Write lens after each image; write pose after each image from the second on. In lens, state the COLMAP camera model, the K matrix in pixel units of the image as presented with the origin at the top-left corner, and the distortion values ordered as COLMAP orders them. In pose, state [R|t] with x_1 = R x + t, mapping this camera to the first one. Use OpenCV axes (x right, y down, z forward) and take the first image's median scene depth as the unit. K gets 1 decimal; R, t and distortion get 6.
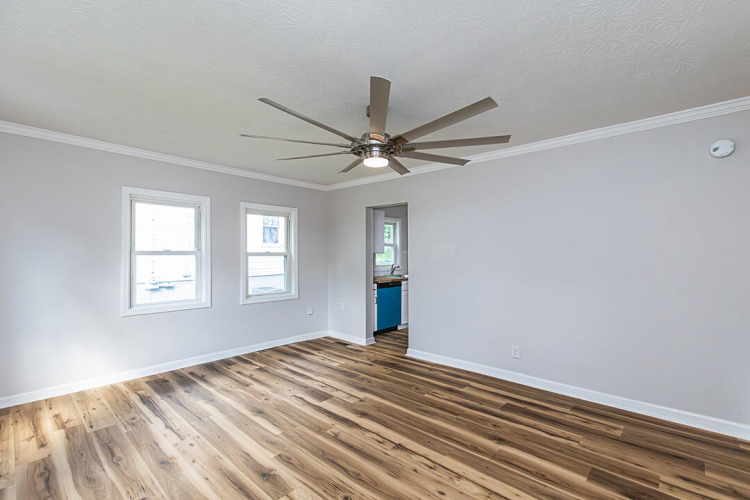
lens RADIAL K [[335.3, 0, 378.4], [0, 335.3, 251.6], [0, 0, 1]] dist [0.003391, 0.000172]
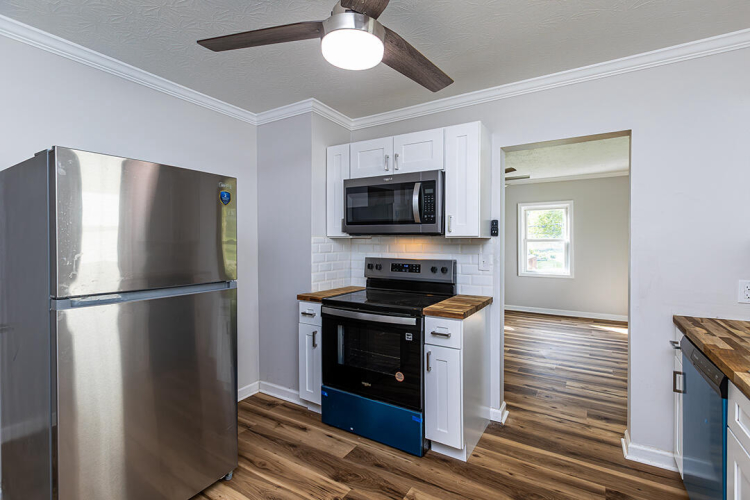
lens RADIAL K [[340.7, 0, 380.9], [0, 340.7, 245.4], [0, 0, 1]] dist [-0.000904, -0.000078]
pose [[-0.982403, 0.003026, -0.186749, 0.614519], [0.002179, 0.999986, 0.004744, 0.007360], [0.186761, 0.004253, -0.982396, 2.257928]]
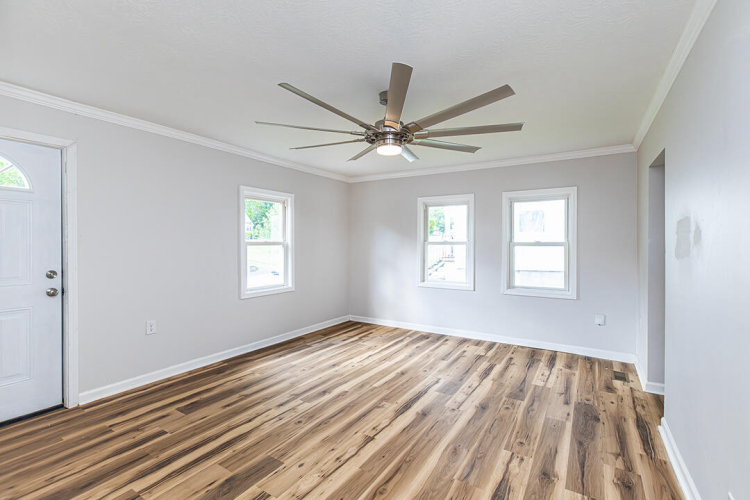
lens RADIAL K [[340.7, 0, 380.9], [0, 340.7, 245.4], [0, 0, 1]] dist [-0.000904, -0.000078]
pose [[0.183682, 0.002224, -0.982983, 0.805774], [0.008716, 0.999954, 0.003891, -0.001836], [0.982947, -0.009282, 0.183654, 0.640517]]
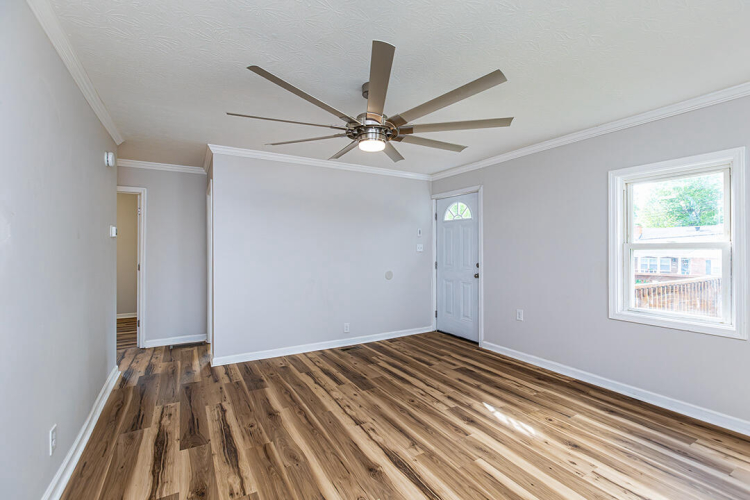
lens RADIAL K [[335.3, 0, 378.4], [0, 335.3, 251.6], [0, 0, 1]] dist [0.003391, 0.000172]
pose [[-0.953953, -0.002404, 0.299947, -0.250691], [-0.003063, 0.999994, -0.001727, 0.009340], [-0.299941, -0.002566, -0.953954, 1.539815]]
